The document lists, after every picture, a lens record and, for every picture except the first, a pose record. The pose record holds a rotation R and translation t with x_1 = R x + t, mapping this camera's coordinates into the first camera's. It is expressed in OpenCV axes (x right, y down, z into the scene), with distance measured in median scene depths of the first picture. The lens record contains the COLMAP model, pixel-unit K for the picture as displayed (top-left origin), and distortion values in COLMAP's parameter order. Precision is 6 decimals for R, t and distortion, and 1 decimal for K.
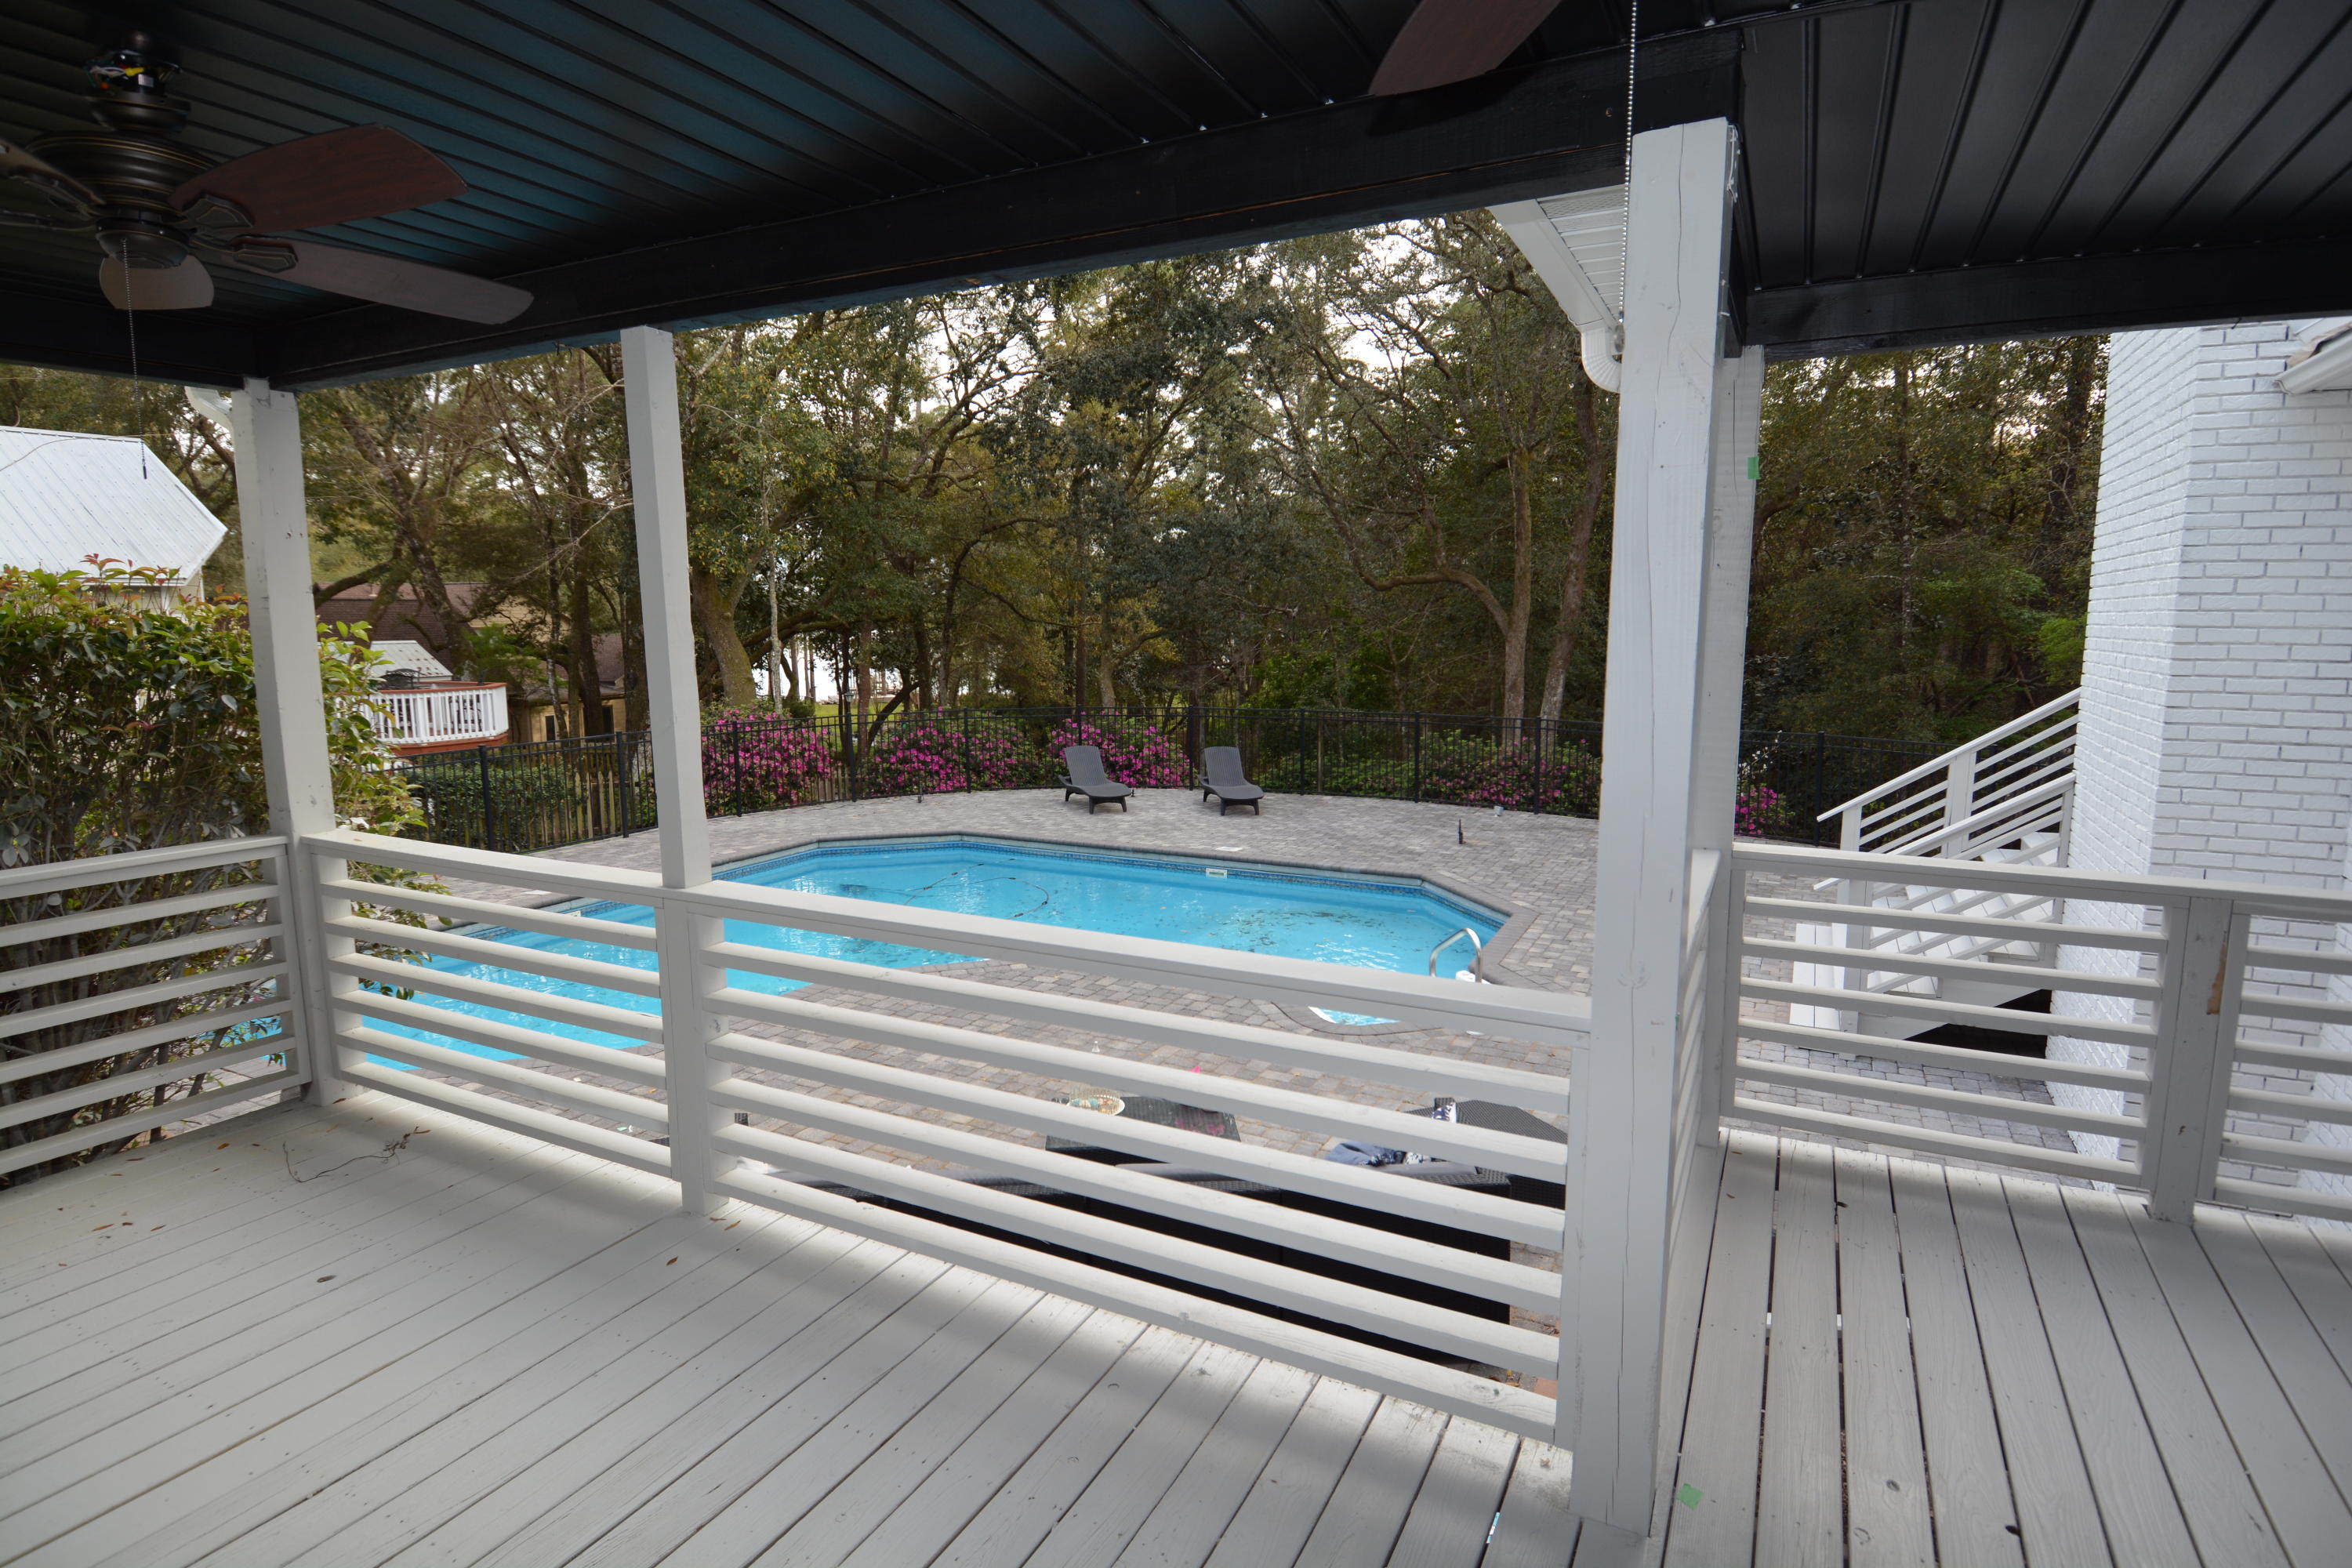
lens RADIAL K [[1211.9, 0, 1168.3], [0, 1211.9, 778.5], [0, 0, 1]] dist [0.059335, -0.065876]
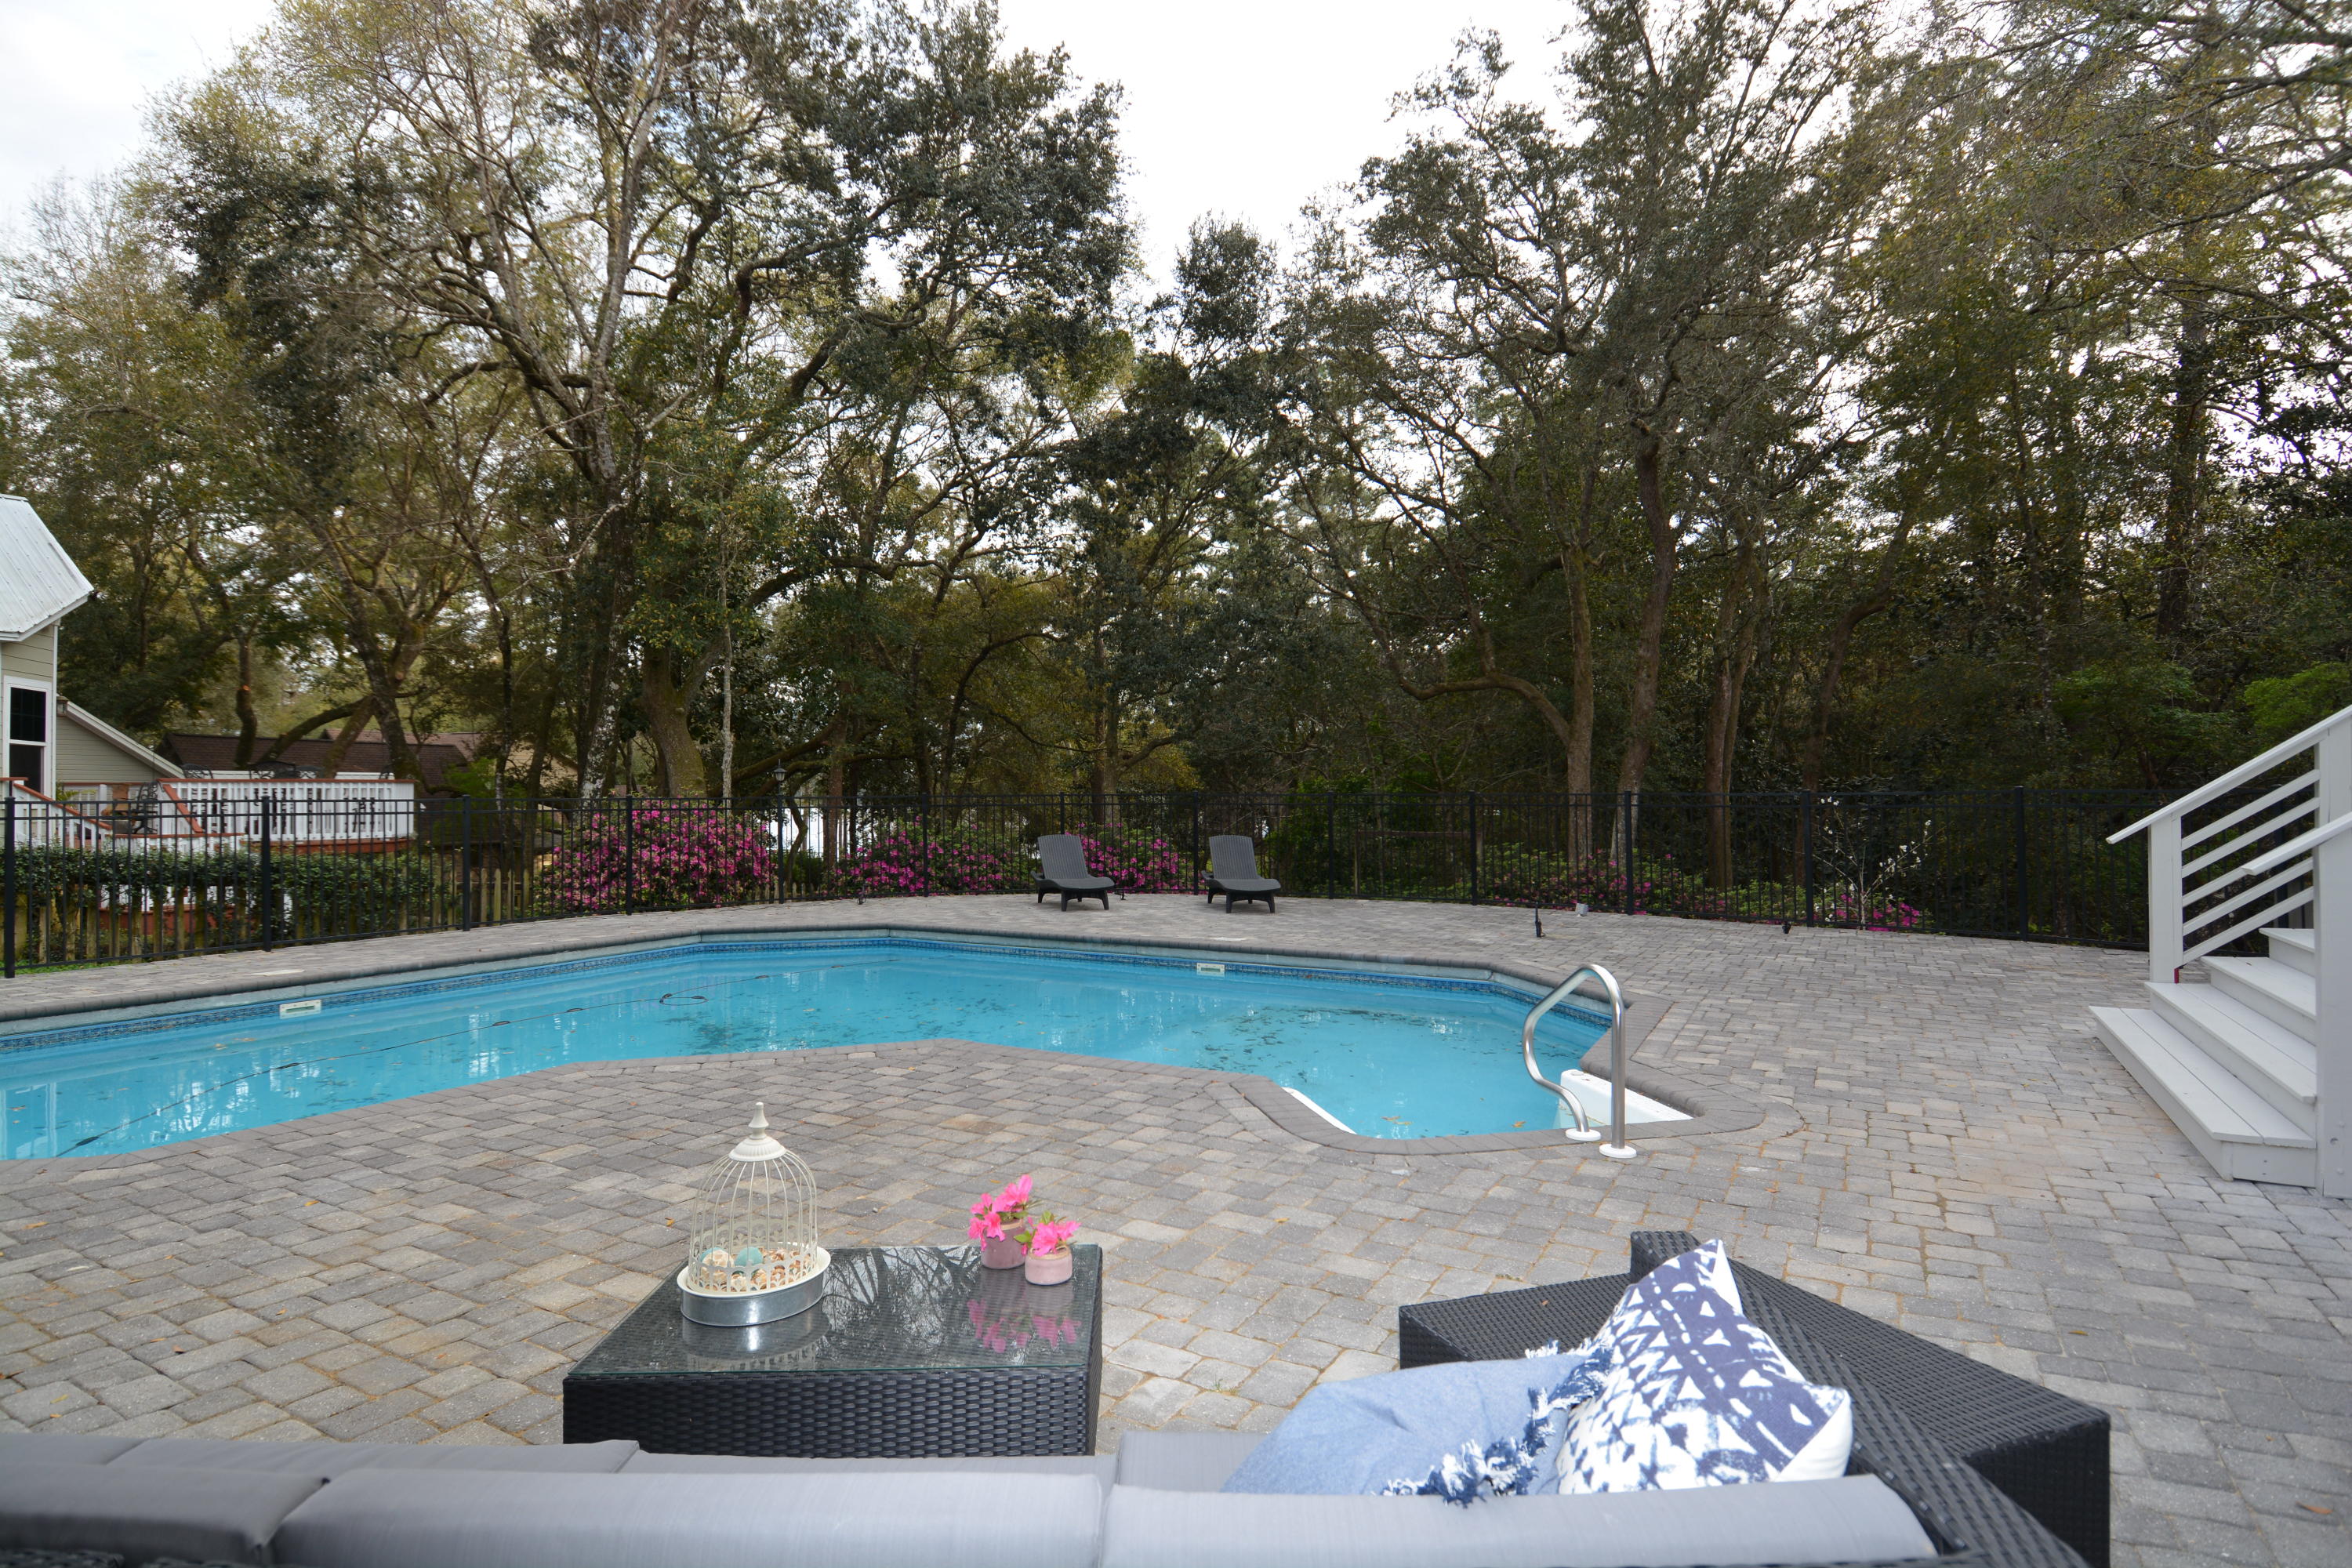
lens RADIAL K [[1211.9, 0, 1168.3], [0, 1211.9, 778.5], [0, 0, 1]] dist [0.059335, -0.065876]
pose [[0.999383, 0.000847, -0.035114, 0.035524], [-0.005976, 0.989233, -0.146225, 0.063557], [0.034613, 0.146345, 0.988628, 0.217653]]
